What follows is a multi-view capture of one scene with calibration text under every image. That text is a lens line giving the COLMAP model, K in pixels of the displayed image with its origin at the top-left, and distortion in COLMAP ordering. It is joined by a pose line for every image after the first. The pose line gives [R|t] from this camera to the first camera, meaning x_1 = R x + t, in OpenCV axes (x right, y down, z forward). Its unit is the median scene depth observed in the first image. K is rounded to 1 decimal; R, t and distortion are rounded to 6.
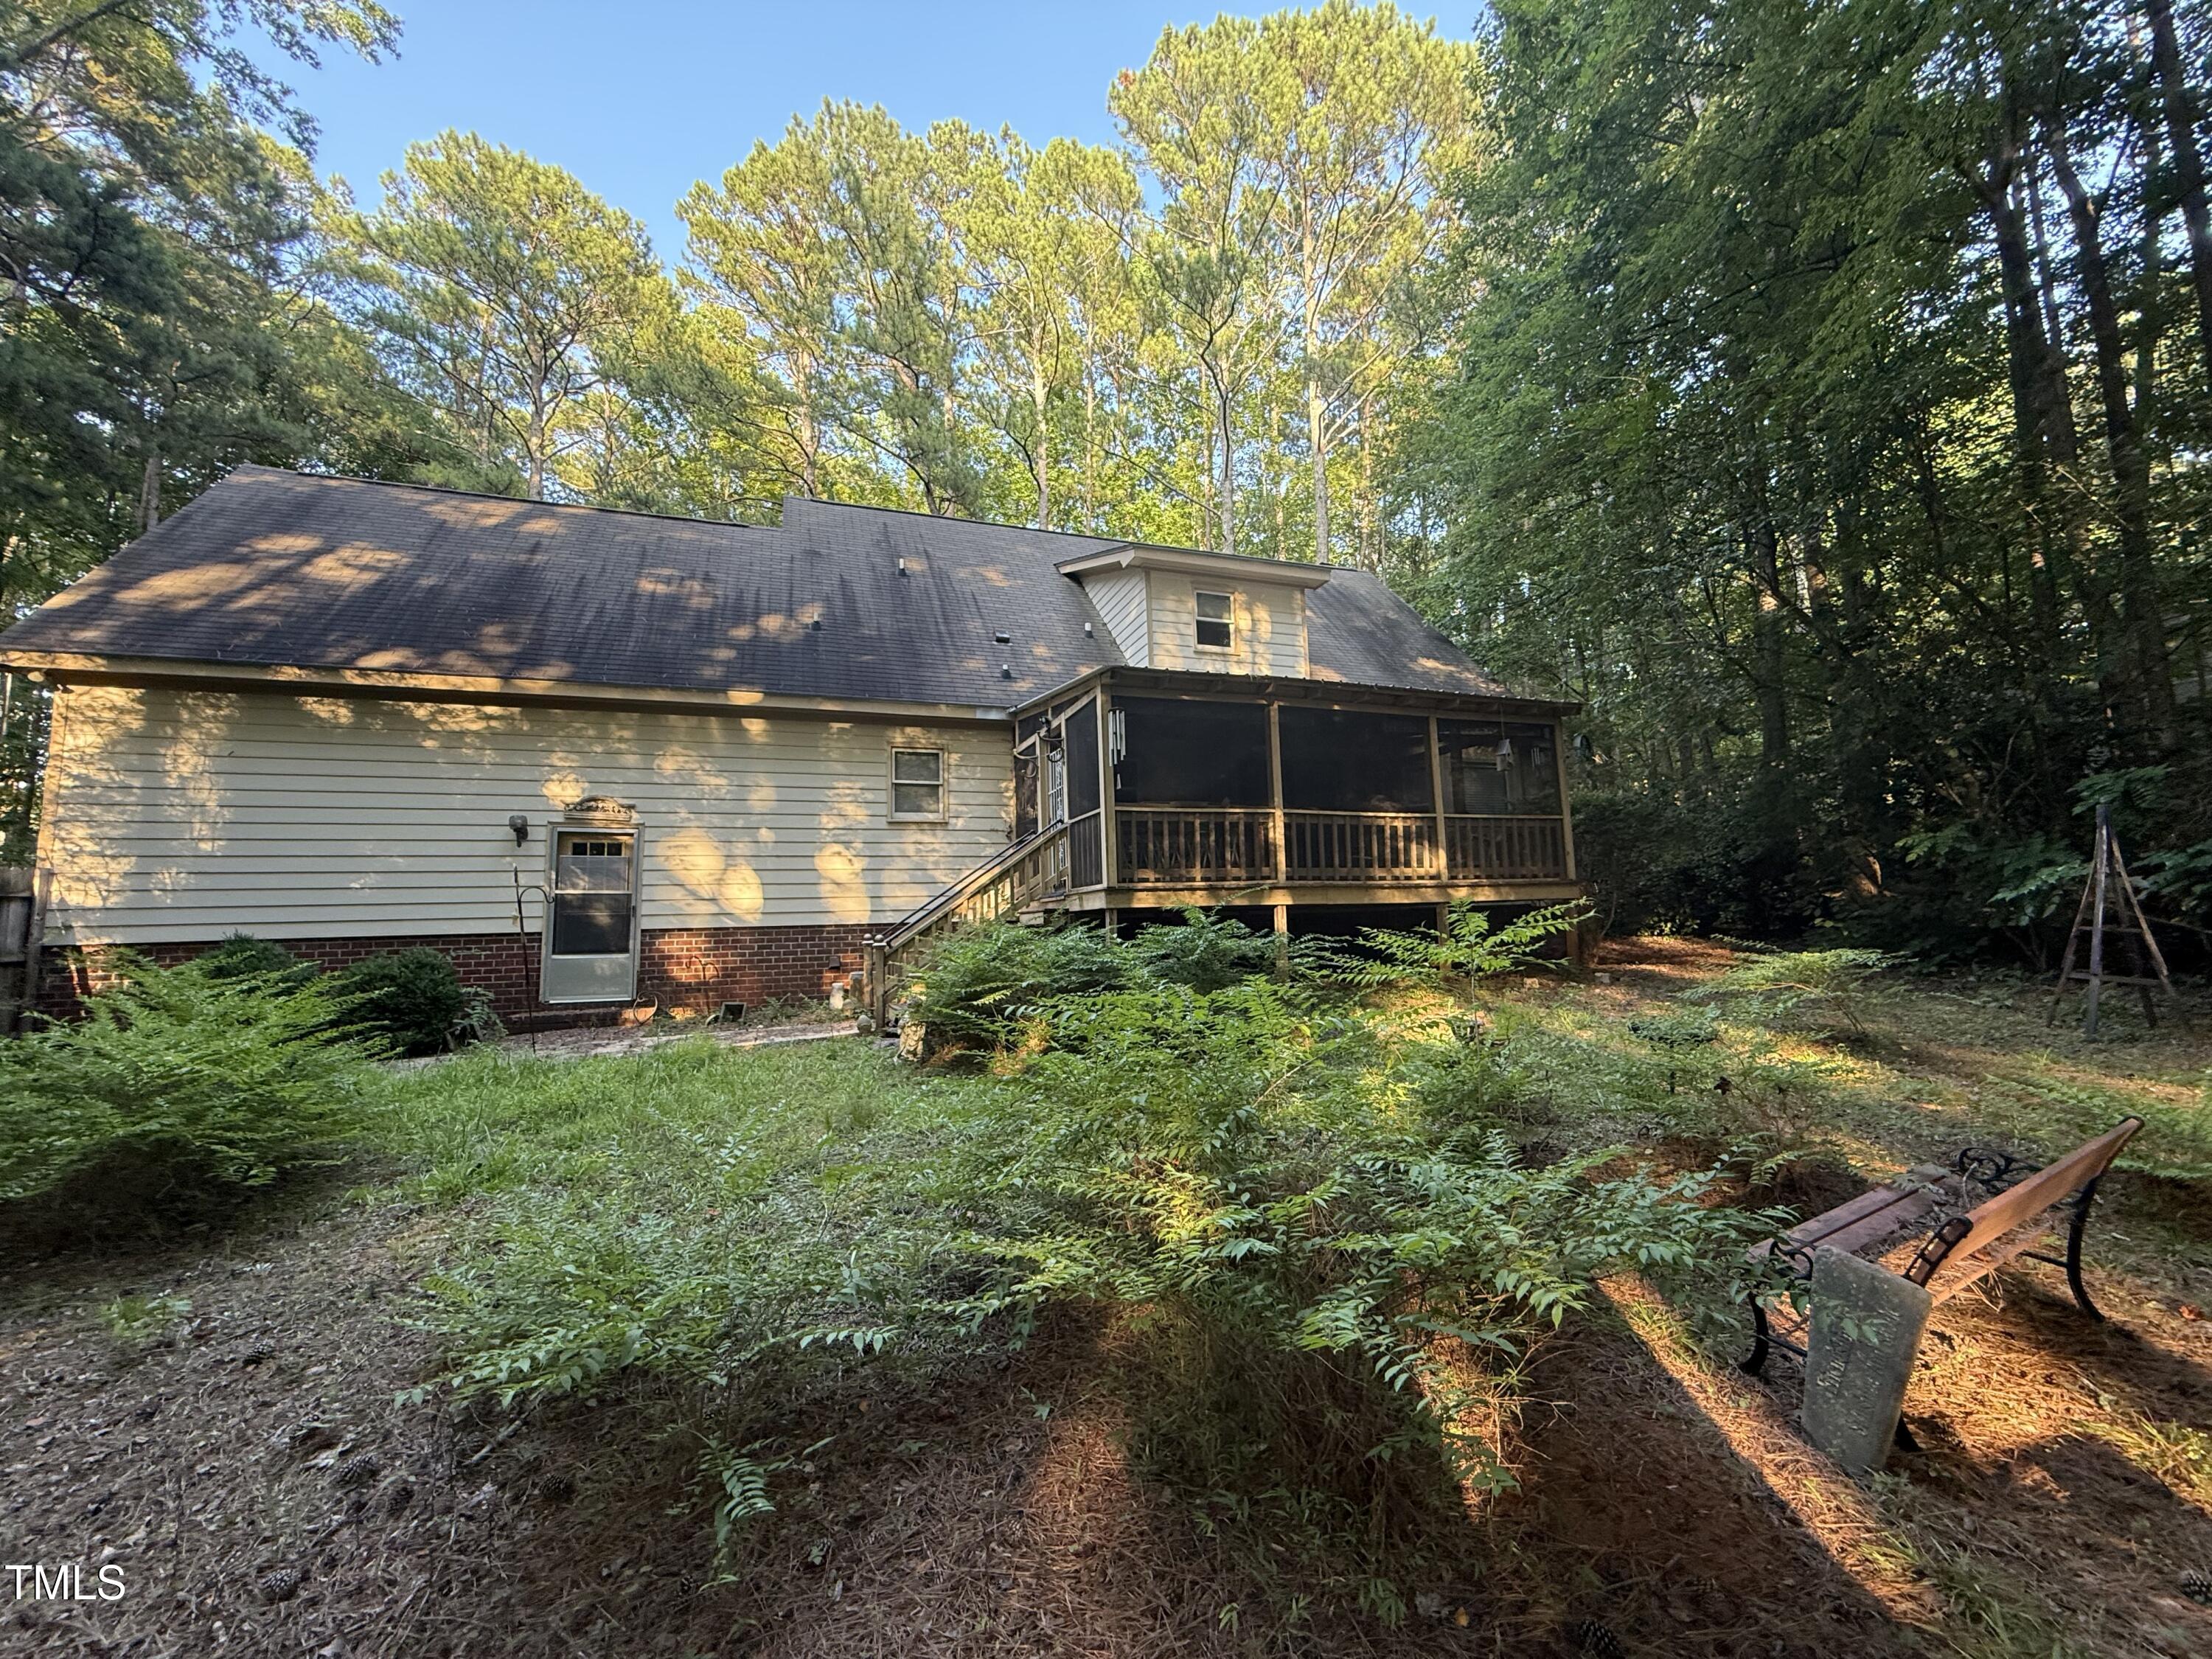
lens RADIAL K [[879.7, 0, 1098.4], [0, 879.7, 830.5], [0, 0, 1]] dist [-0.001420, -0.000306]
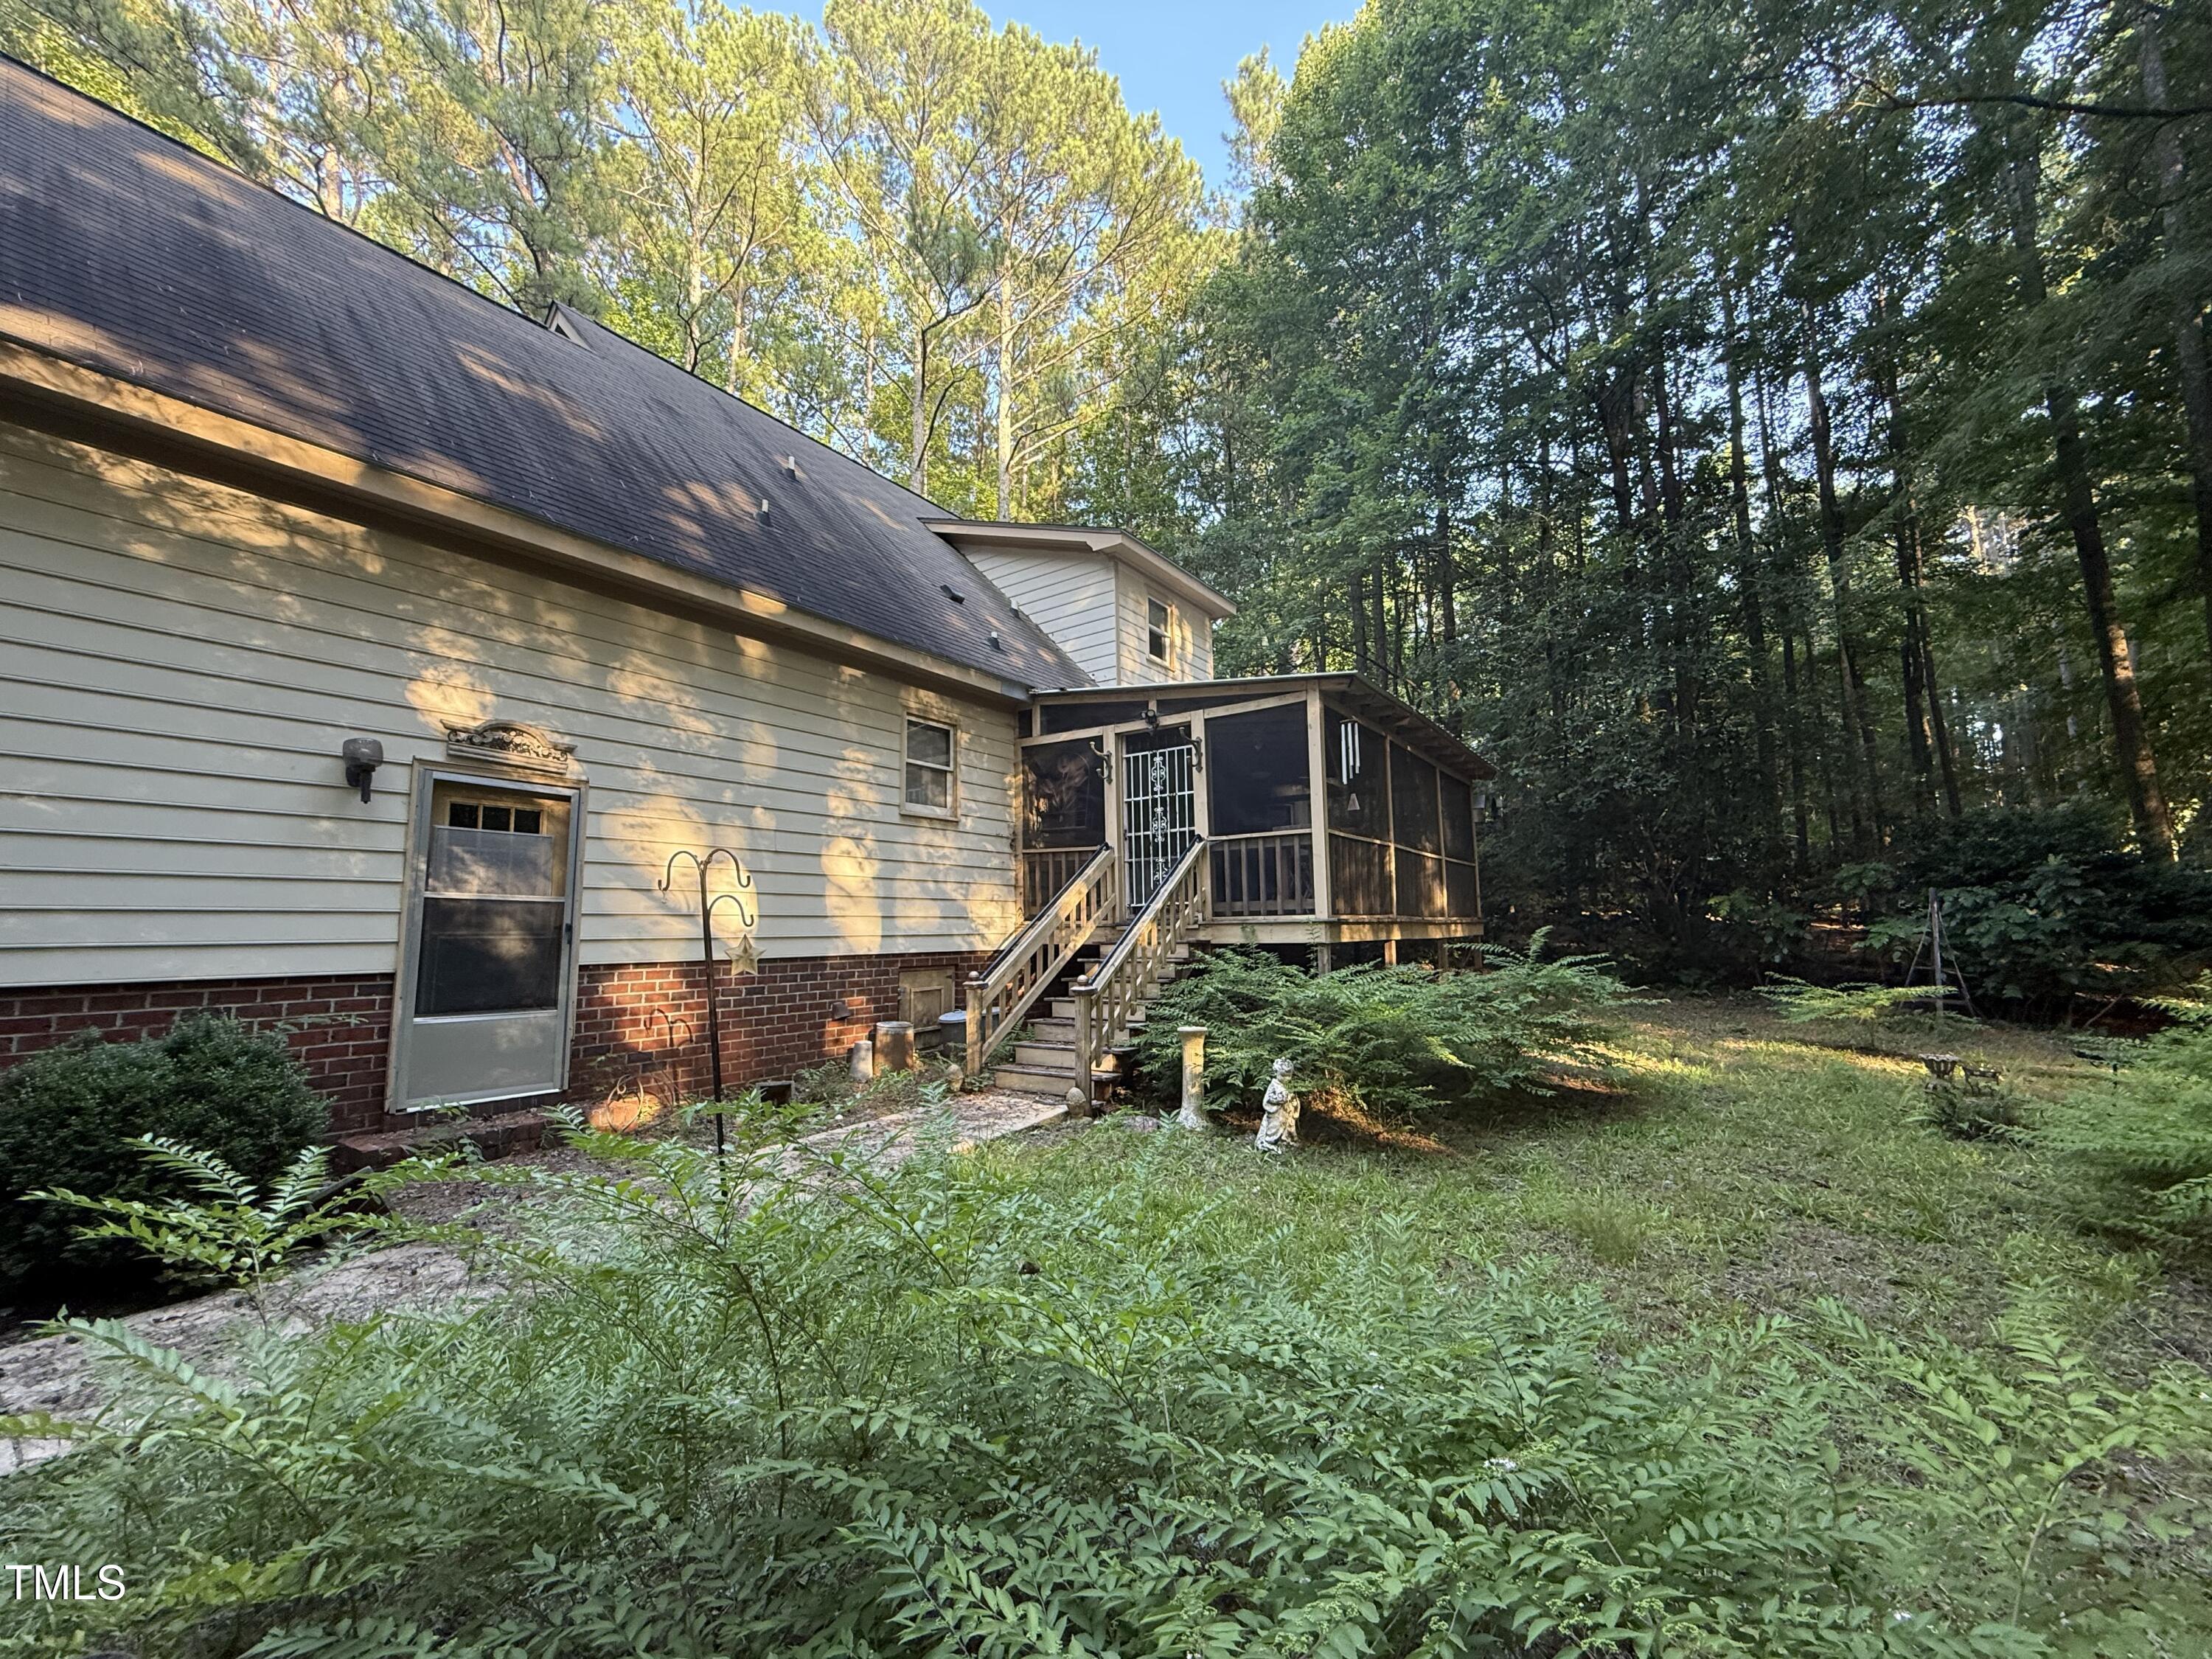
lens RADIAL K [[879.7, 0, 1098.4], [0, 879.7, 830.5], [0, 0, 1]] dist [-0.001420, -0.000306]
pose [[0.811628, 0.081535, 0.578456, -0.580622], [-0.071882, 0.996626, -0.039621, 0.023463], [-0.579735, -0.009423, 0.814751, 0.337386]]
